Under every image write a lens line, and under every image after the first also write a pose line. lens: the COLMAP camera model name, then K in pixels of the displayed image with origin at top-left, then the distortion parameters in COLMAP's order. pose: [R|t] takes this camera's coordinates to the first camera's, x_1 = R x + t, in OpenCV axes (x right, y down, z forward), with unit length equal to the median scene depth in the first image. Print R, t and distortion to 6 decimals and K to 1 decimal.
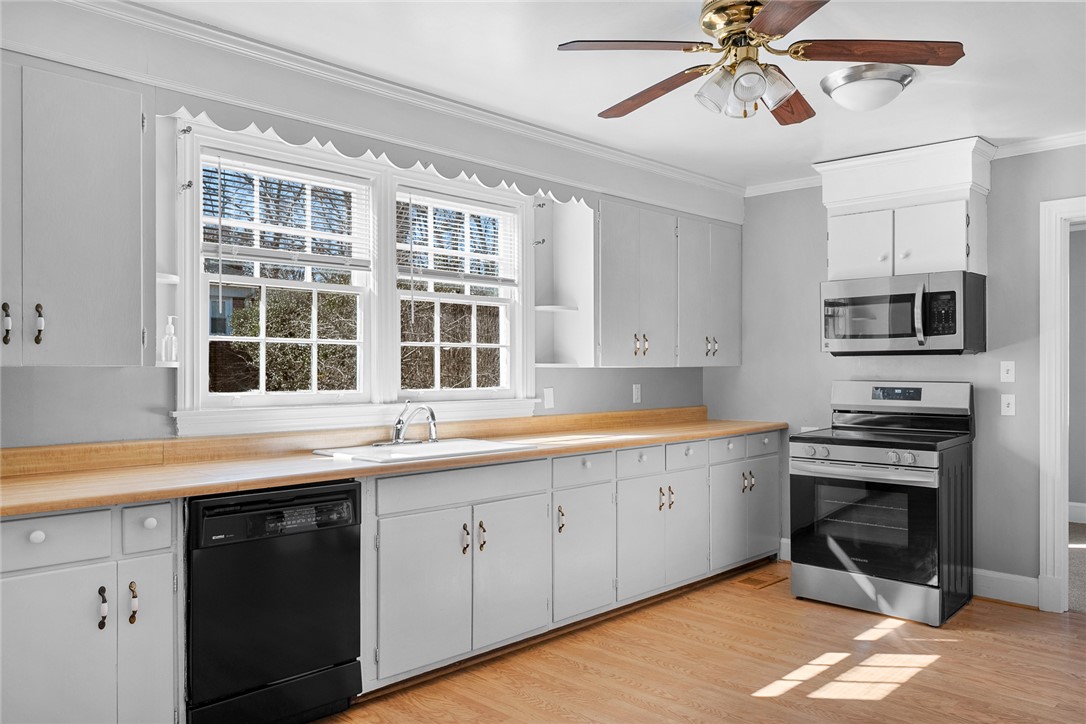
lens RADIAL K [[807.3, 0, 543.4], [0, 807.3, 364.9], [0, 0, 1]] dist [0.005134, 0.000159]
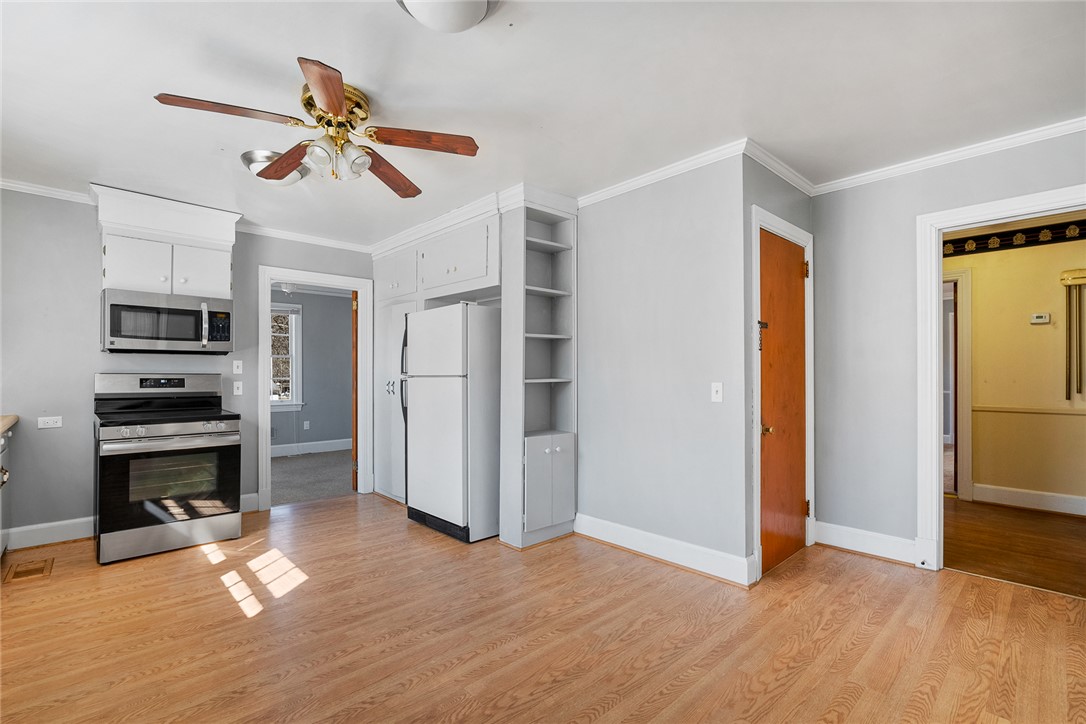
lens RADIAL K [[494.2, 0, 544.0], [0, 494.2, 367.0], [0, 0, 1]] dist [-0.012189, 0.003990]
pose [[0.043115, 0.013506, 0.998979, -0.371479], [-0.009457, 0.999869, -0.013110, 0.015525], [-0.999025, -0.008882, 0.043238, 0.378333]]
